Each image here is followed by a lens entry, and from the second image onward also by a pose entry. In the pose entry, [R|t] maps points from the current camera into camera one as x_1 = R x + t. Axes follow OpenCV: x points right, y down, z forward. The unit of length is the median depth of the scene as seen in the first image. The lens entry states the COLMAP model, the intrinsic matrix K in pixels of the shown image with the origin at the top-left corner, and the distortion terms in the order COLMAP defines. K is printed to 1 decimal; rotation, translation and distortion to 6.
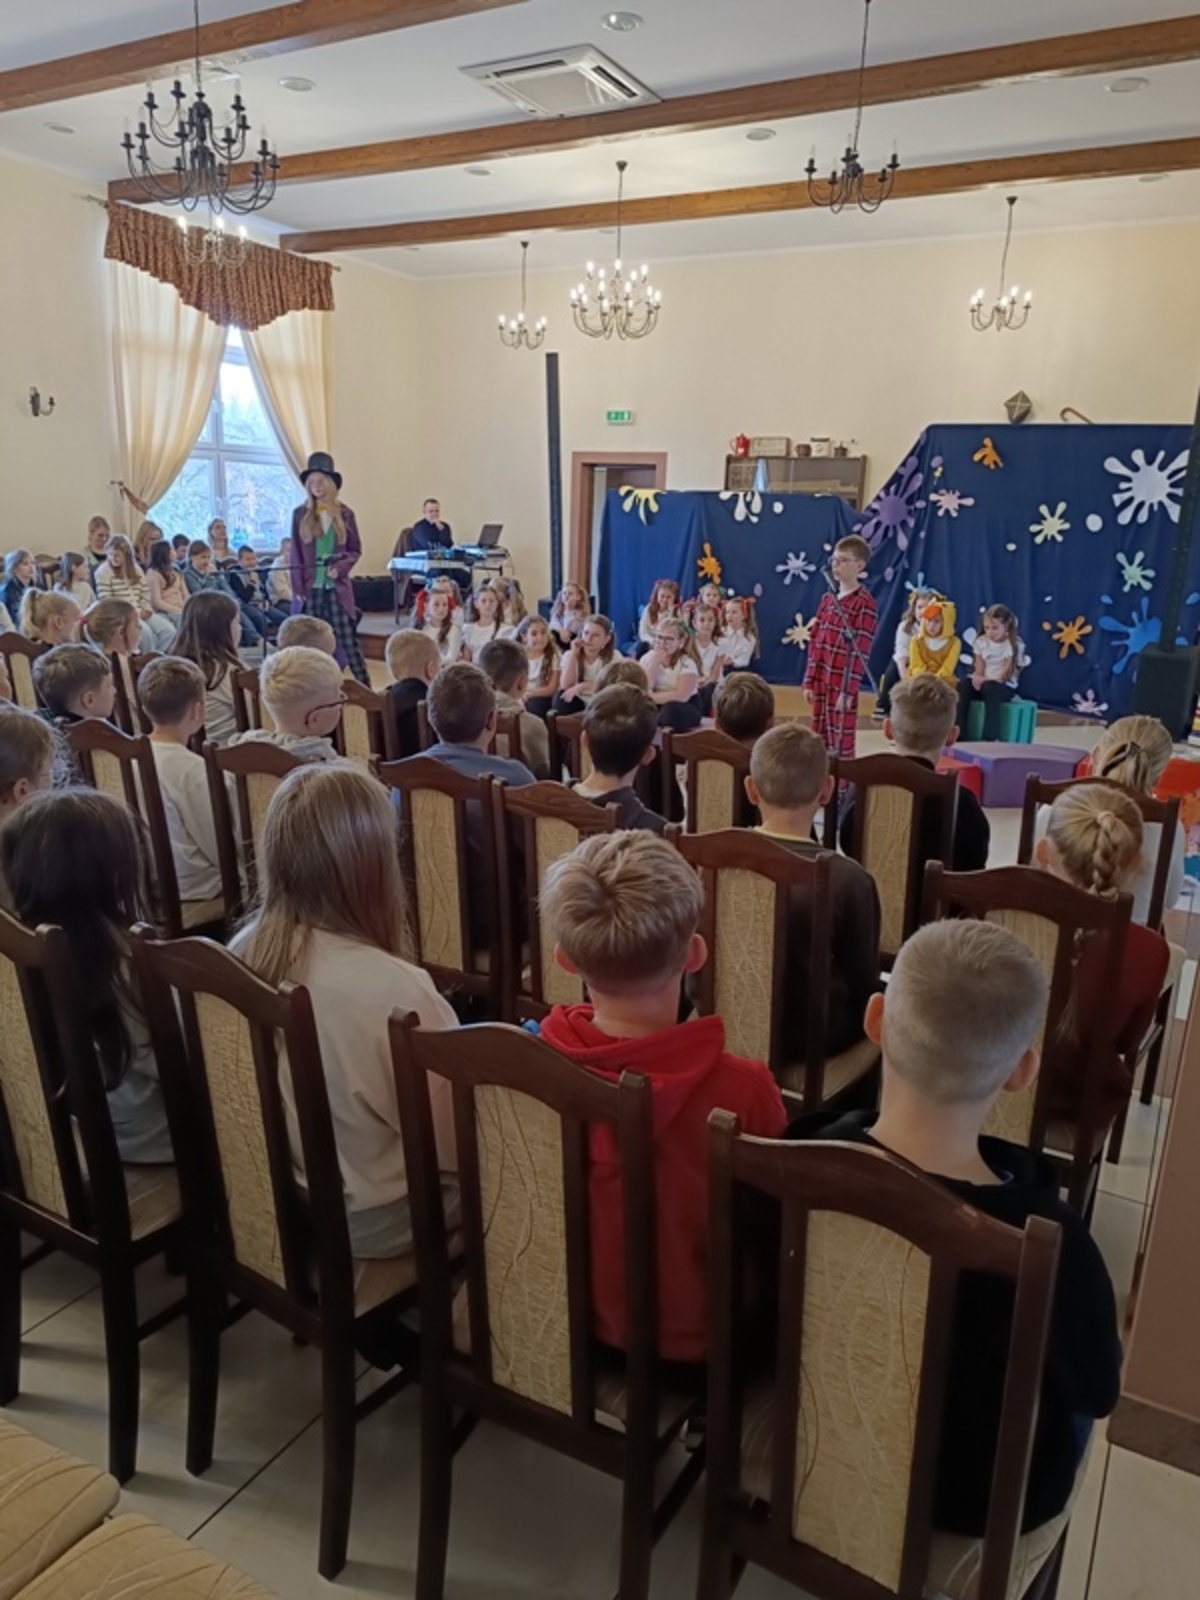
lens RADIAL K [[1111.7, 0, 604.3], [0, 1111.7, 799.4], [0, 0, 1]] dist [0.035856, -0.034650]
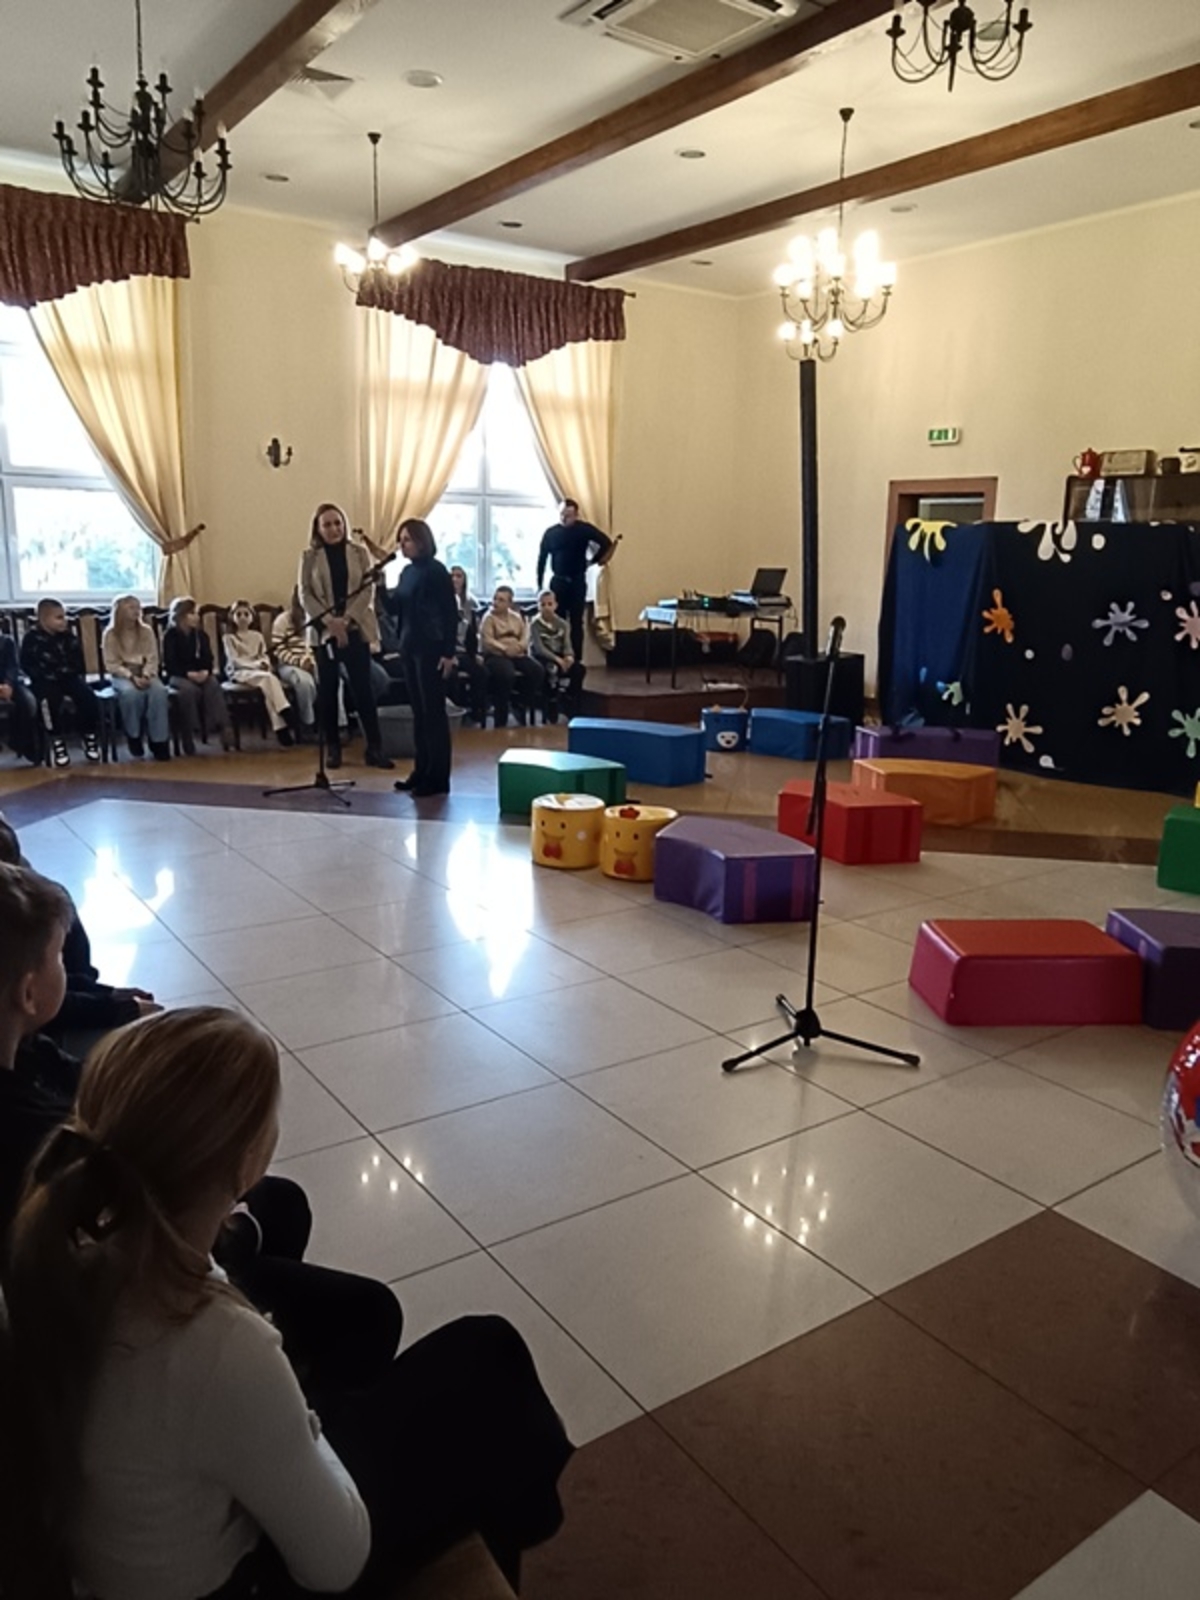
lens RADIAL K [[1172.9, 0, 606.3], [0, 1172.9, 797.9], [0, 0, 1]] dist [-0.044437, 0.050770]
pose [[0.902855, 0.072453, -0.423796, 0.205586], [-0.095464, 0.994876, -0.033290, -0.040152], [0.419213, 0.070513, 0.905145, 0.193553]]
